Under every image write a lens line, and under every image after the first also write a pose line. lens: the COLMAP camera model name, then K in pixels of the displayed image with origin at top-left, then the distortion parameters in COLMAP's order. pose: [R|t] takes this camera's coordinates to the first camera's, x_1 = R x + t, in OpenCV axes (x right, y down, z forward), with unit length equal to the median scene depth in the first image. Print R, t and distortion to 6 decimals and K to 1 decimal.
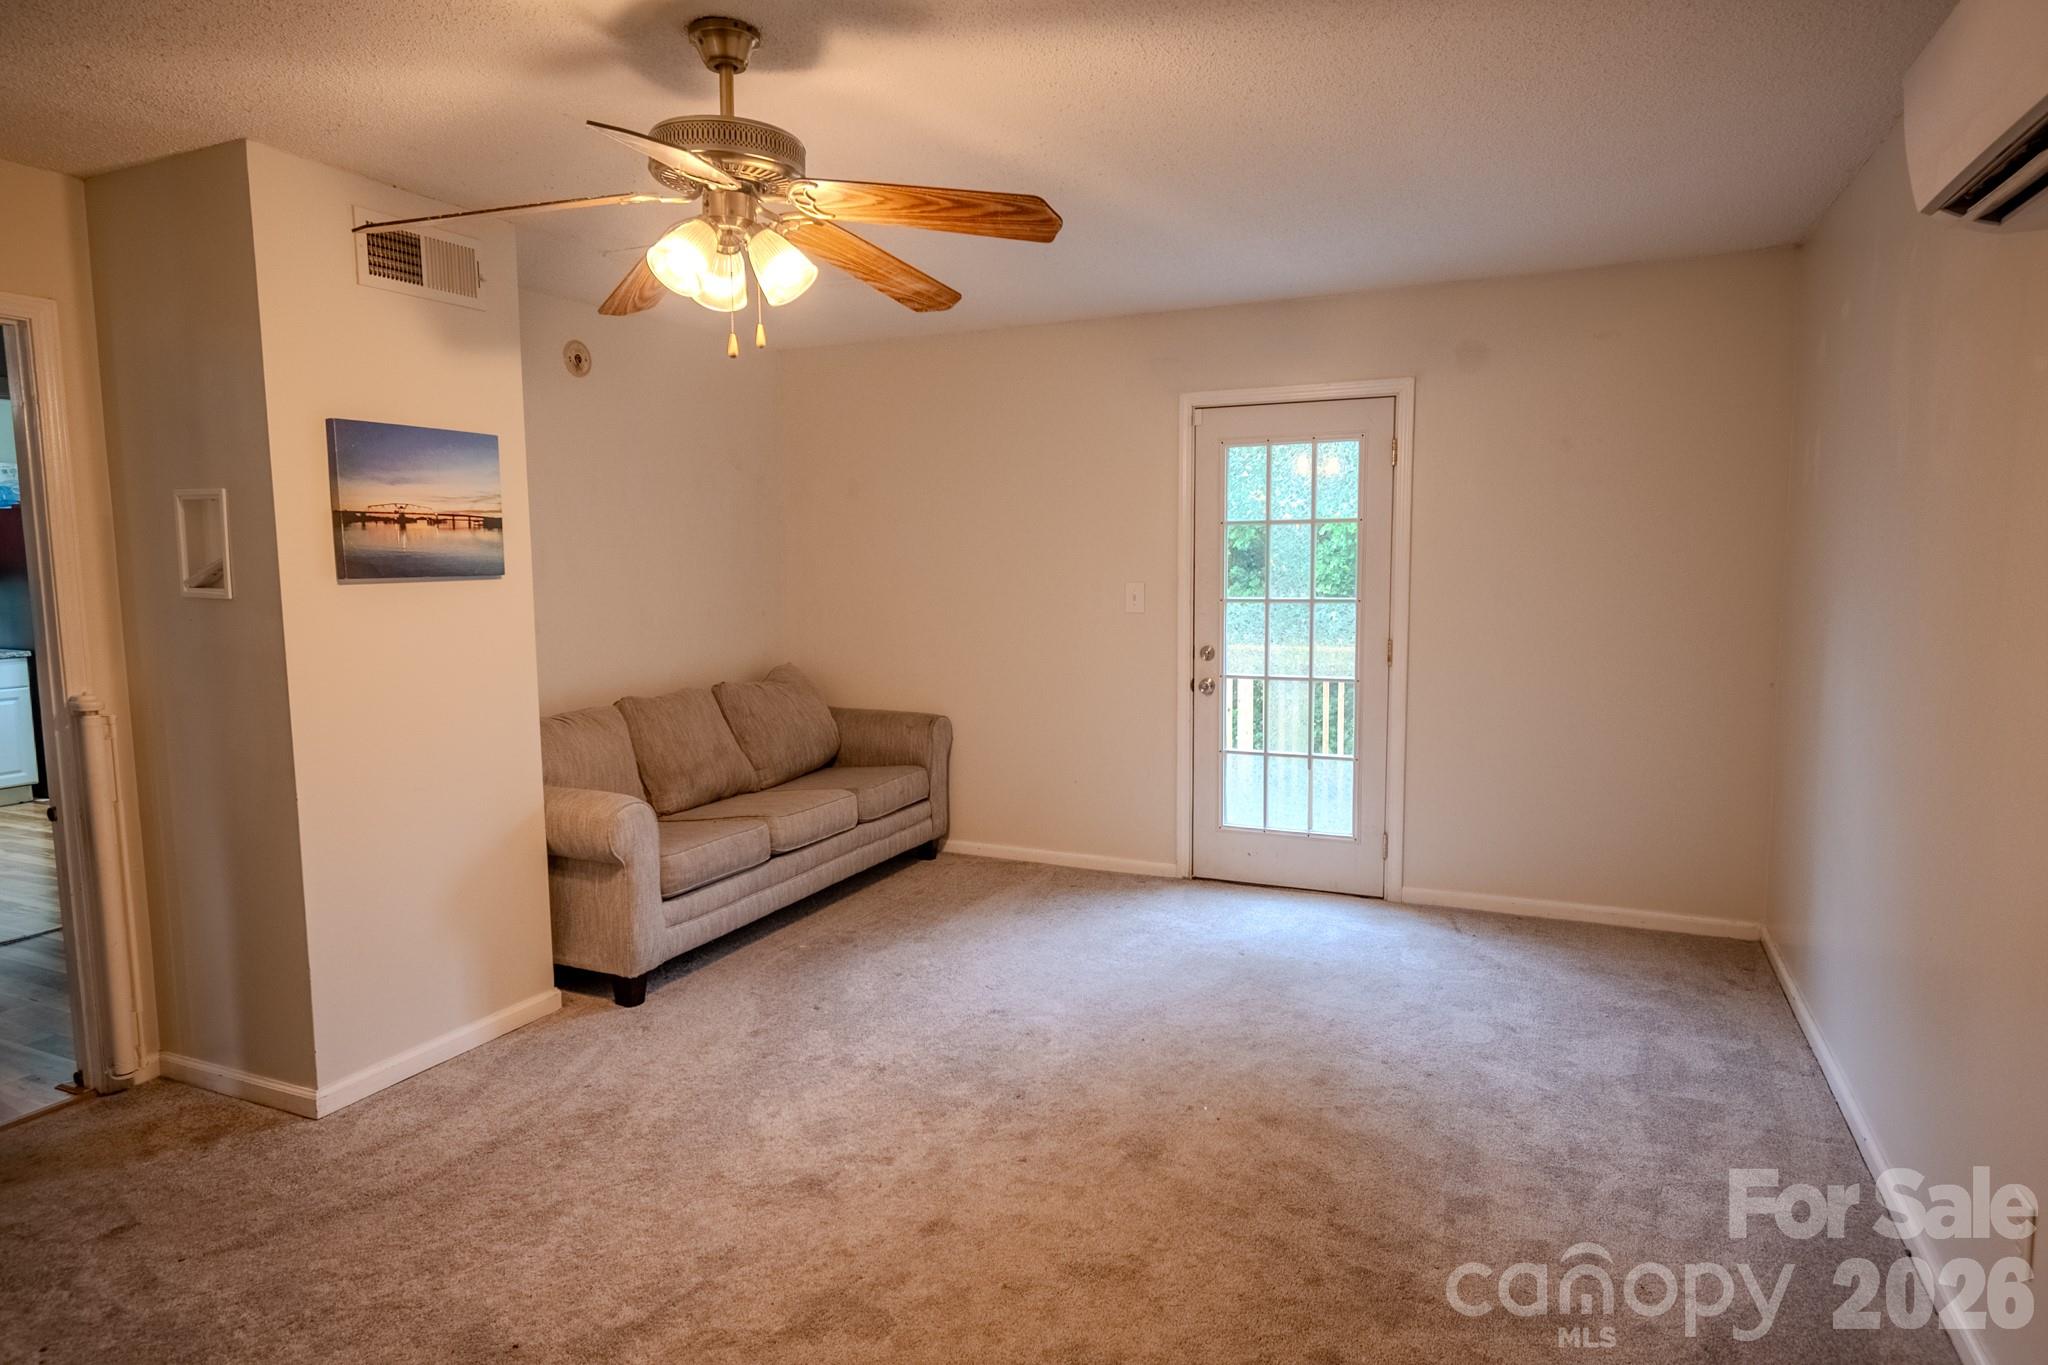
lens RADIAL K [[1163.4, 0, 1022.8], [0, 1163.4, 676.5], [0, 0, 1]] dist [0.001004, -0.000088]
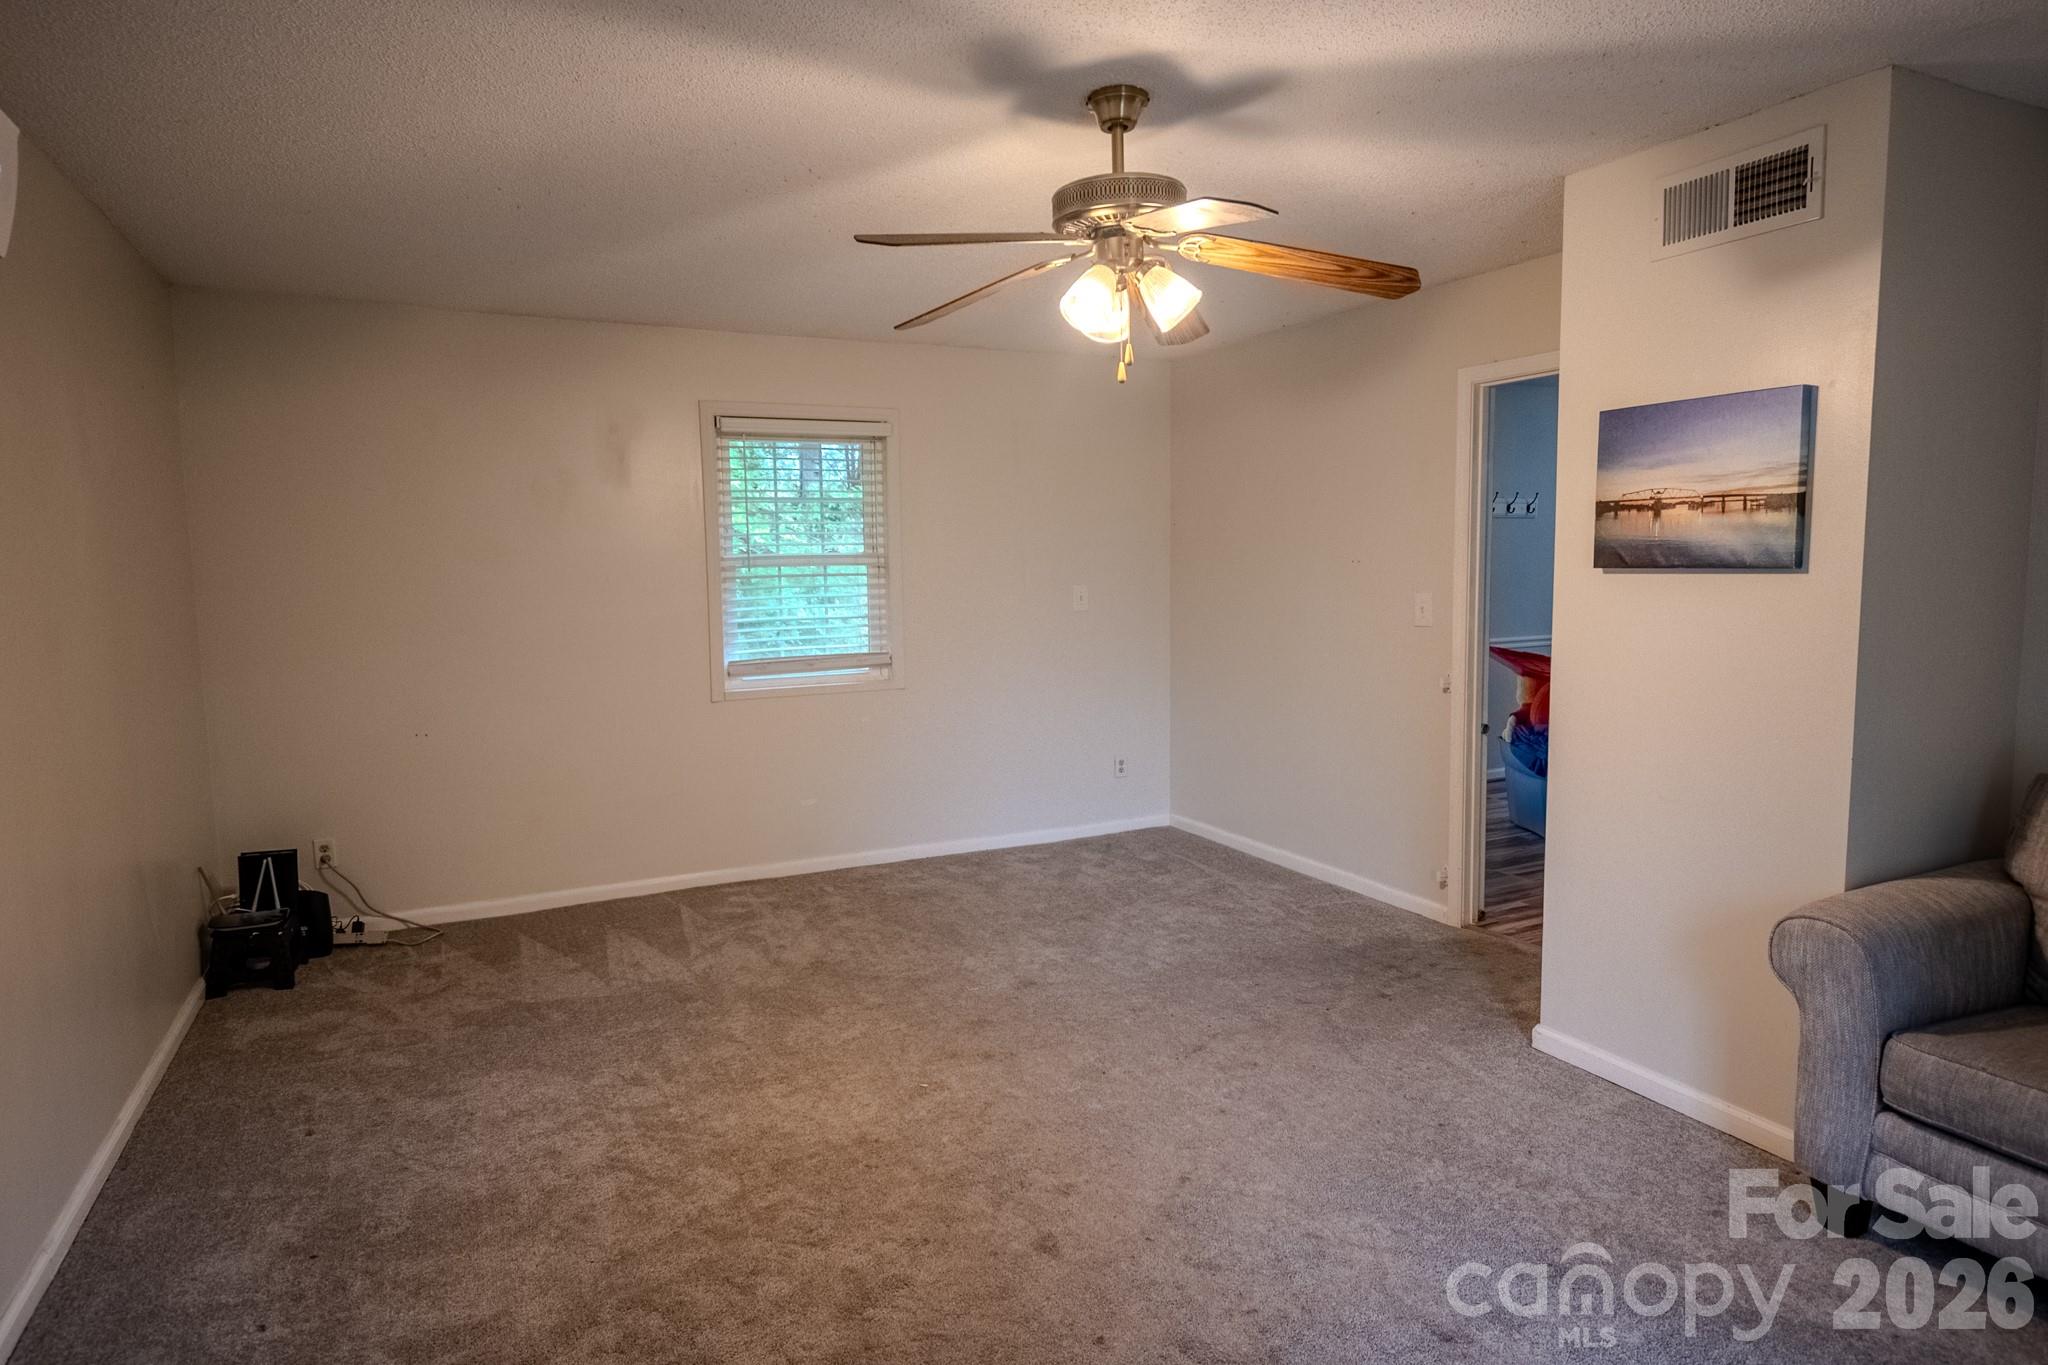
lens RADIAL K [[1163.4, 0, 1022.8], [0, 1163.4, 676.5], [0, 0, 1]] dist [0.001004, -0.000088]
pose [[-0.627938, 0.094248, -0.772535, 0.466039], [-0.064392, 0.982945, 0.172257, -0.118446], [0.775595, 0.157912, -0.611160, 1.101936]]
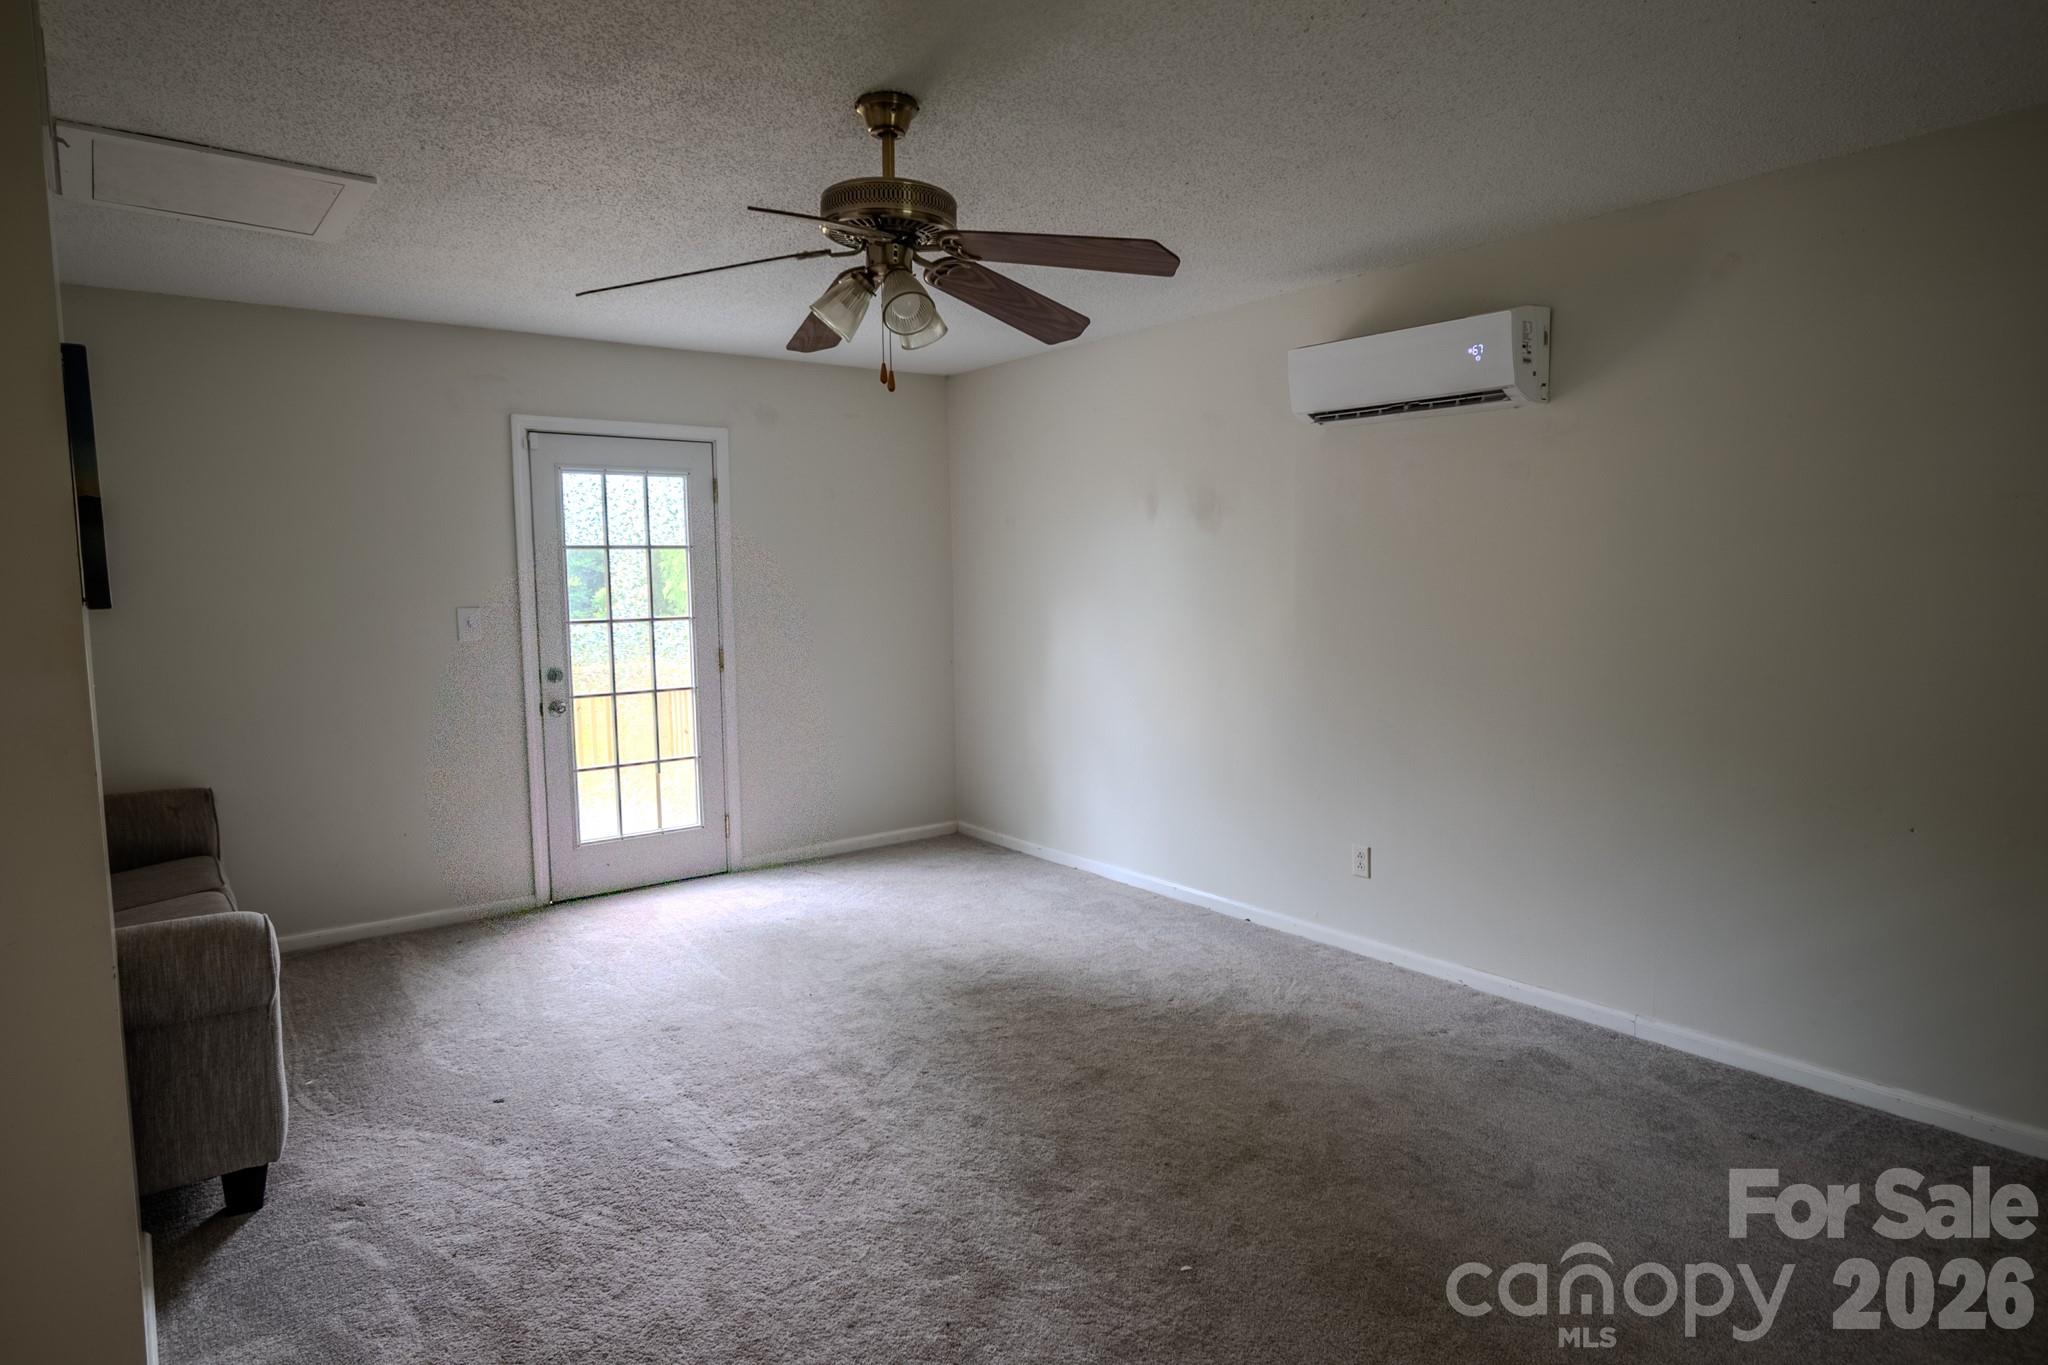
lens RADIAL K [[1163.4, 0, 1022.8], [0, 1163.4, 676.5], [0, 0, 1]] dist [0.001004, -0.000088]
pose [[0.464848, -0.074769, 0.882228, -0.793332], [0.097482, 0.994692, 0.032937, -0.018506], [-0.880008, 0.070690, 0.469669, 0.253307]]
